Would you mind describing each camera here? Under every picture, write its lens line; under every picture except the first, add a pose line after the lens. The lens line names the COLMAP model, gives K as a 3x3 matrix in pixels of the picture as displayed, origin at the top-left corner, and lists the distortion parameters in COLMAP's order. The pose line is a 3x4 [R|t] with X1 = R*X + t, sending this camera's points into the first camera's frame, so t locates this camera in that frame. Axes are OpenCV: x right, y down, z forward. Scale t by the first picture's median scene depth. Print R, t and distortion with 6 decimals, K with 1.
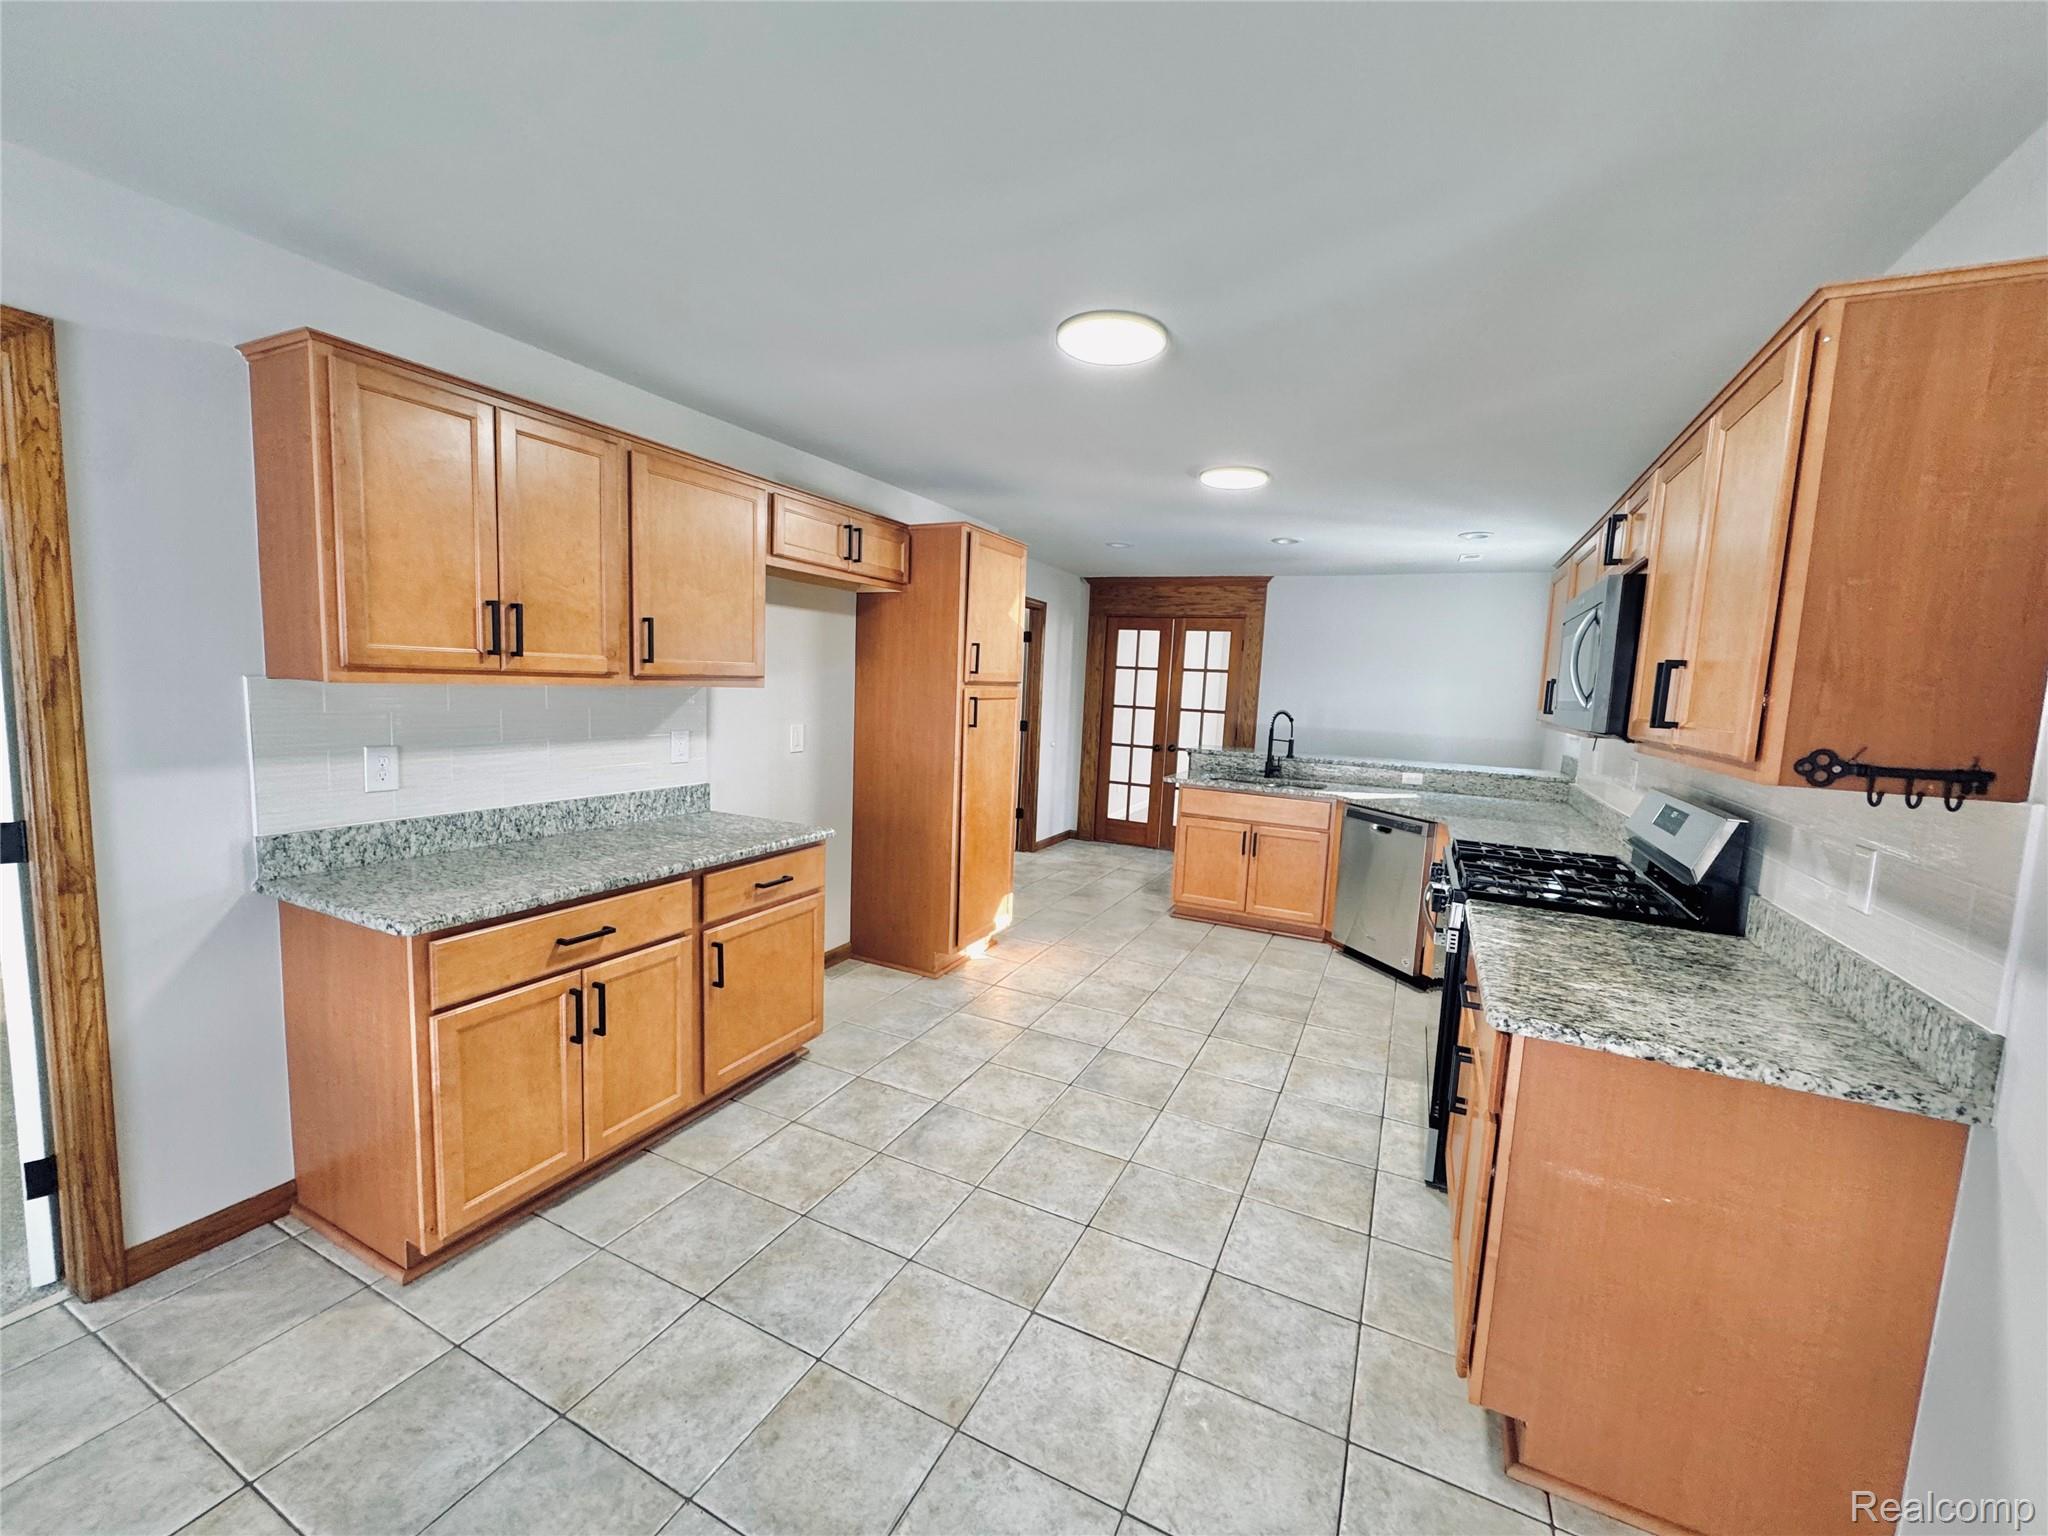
lens RADIAL K [[817.5, 0, 1026.2], [0, 817.5, 768.5], [0, 0, 1]] dist [-0.003351, 0.000016]
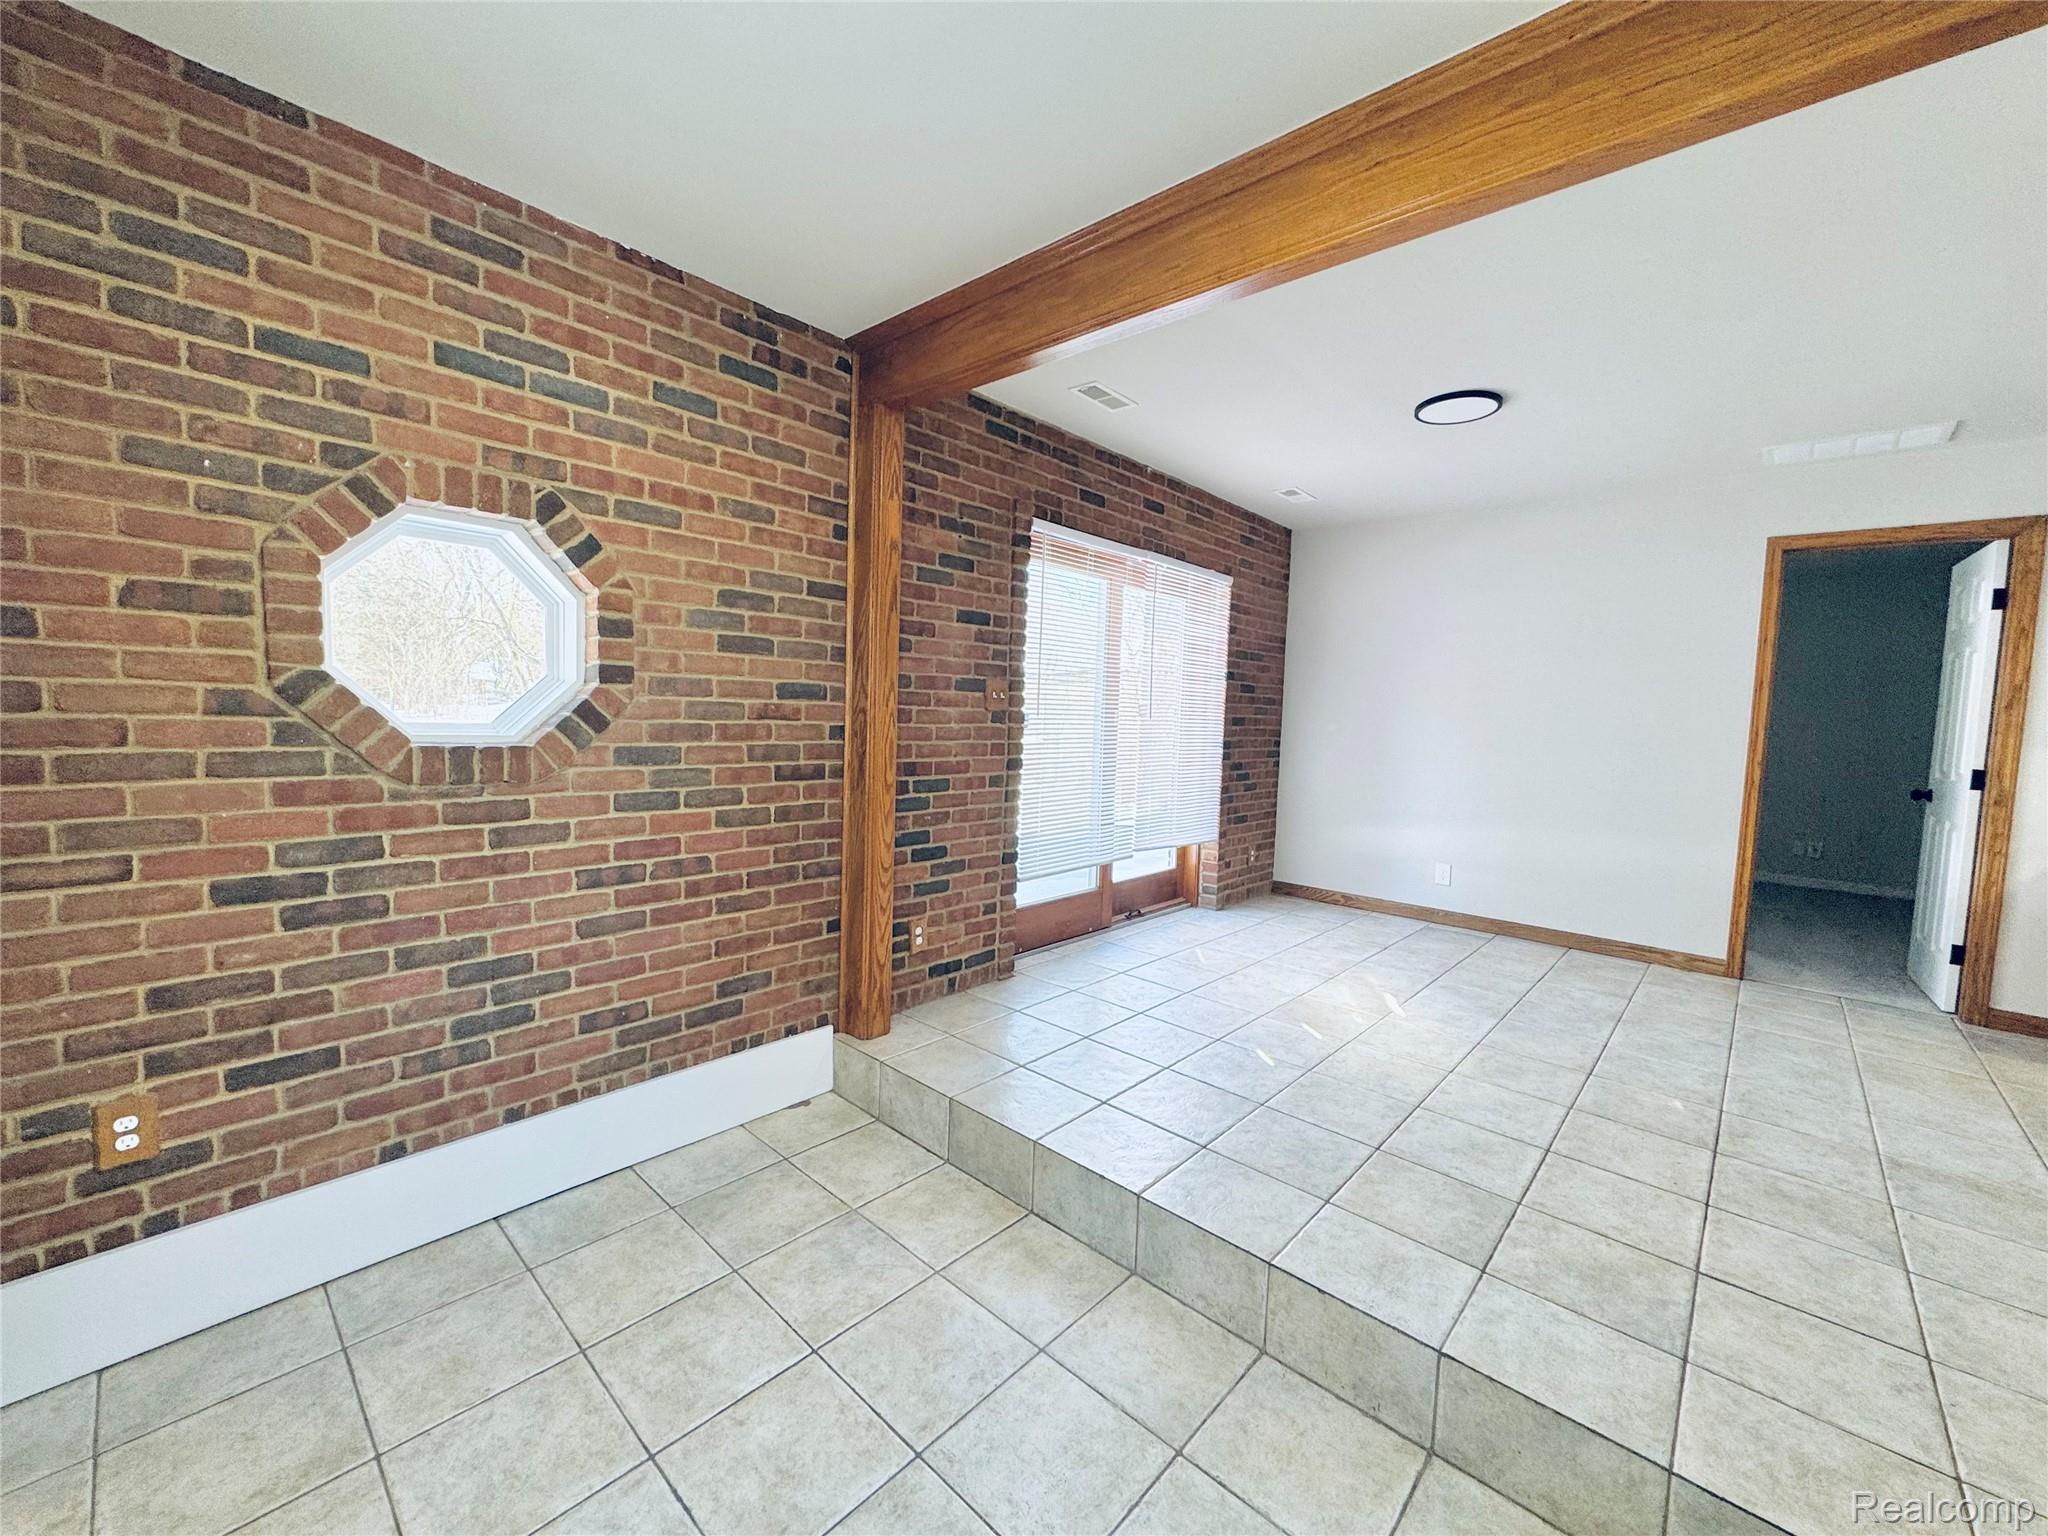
lens RADIAL K [[817.5, 0, 1026.2], [0, 817.5, 768.5], [0, 0, 1]] dist [-0.003351, 0.000016]
pose [[-0.280106, 0.015821, -0.959839, 0.663030], [-0.152220, 0.986482, 0.060682, 0.148620], [0.947824, 0.163104, -0.273912, -0.339453]]
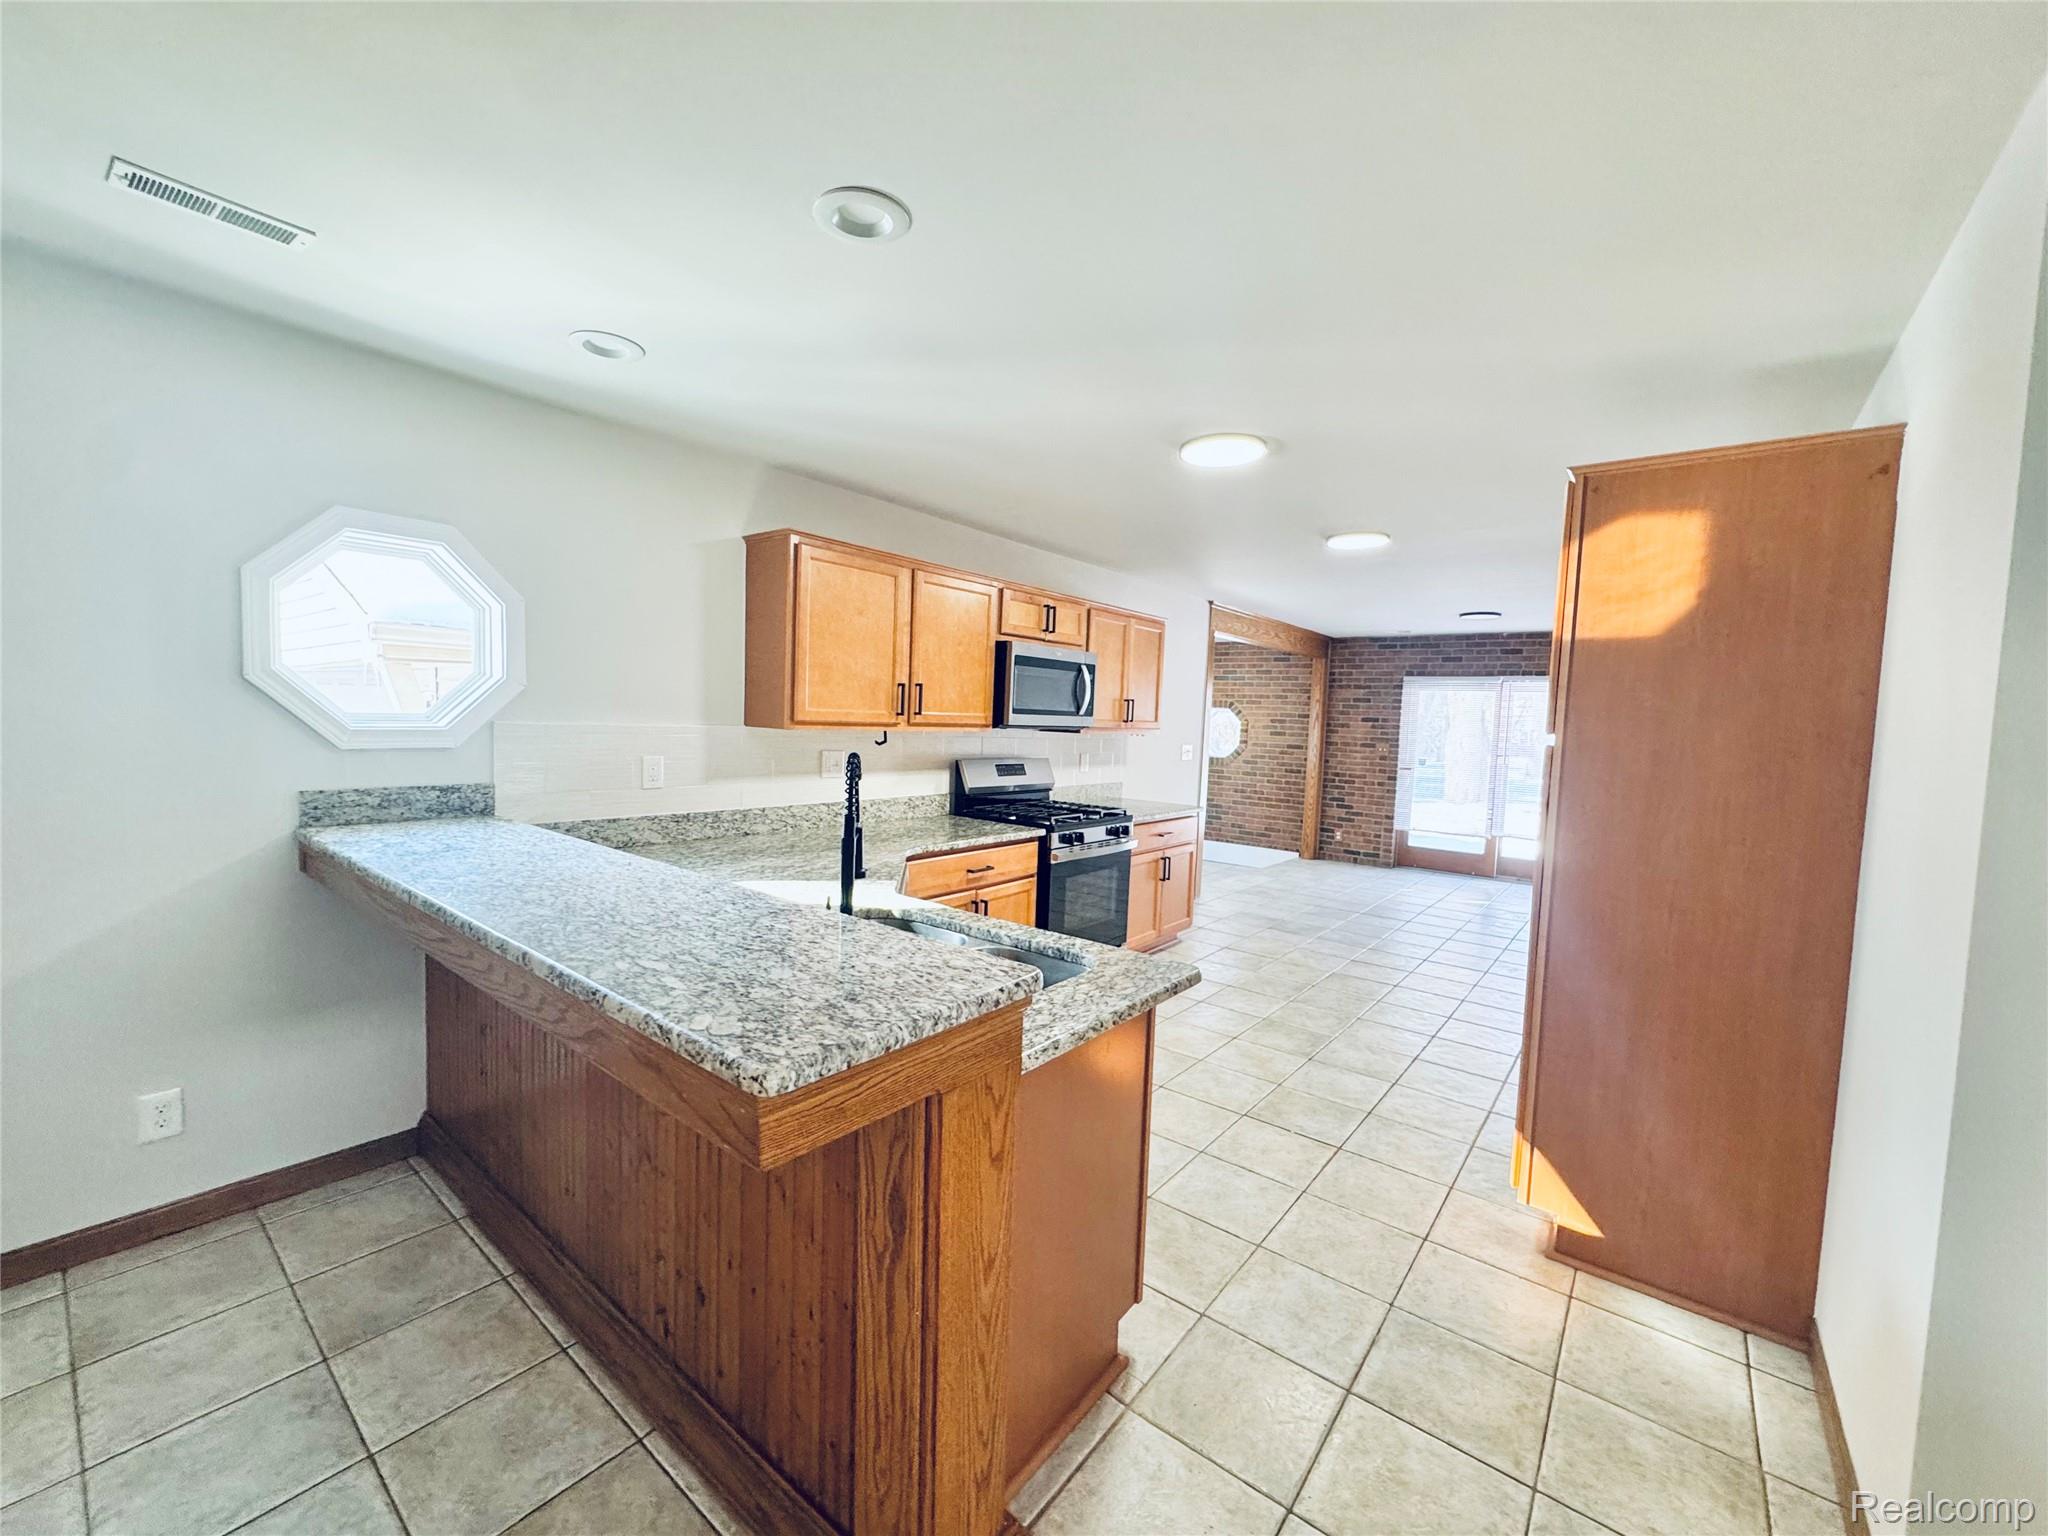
lens RADIAL K [[817.5, 0, 1026.2], [0, 817.5, 768.5], [0, 0, 1]] dist [-0.003351, 0.000016]
pose [[-0.973193, -0.096866, 0.208594, 0.254812], [-0.059262, 0.981969, 0.179514, -0.192059], [-0.222222, 0.162340, -0.961386, 1.932543]]
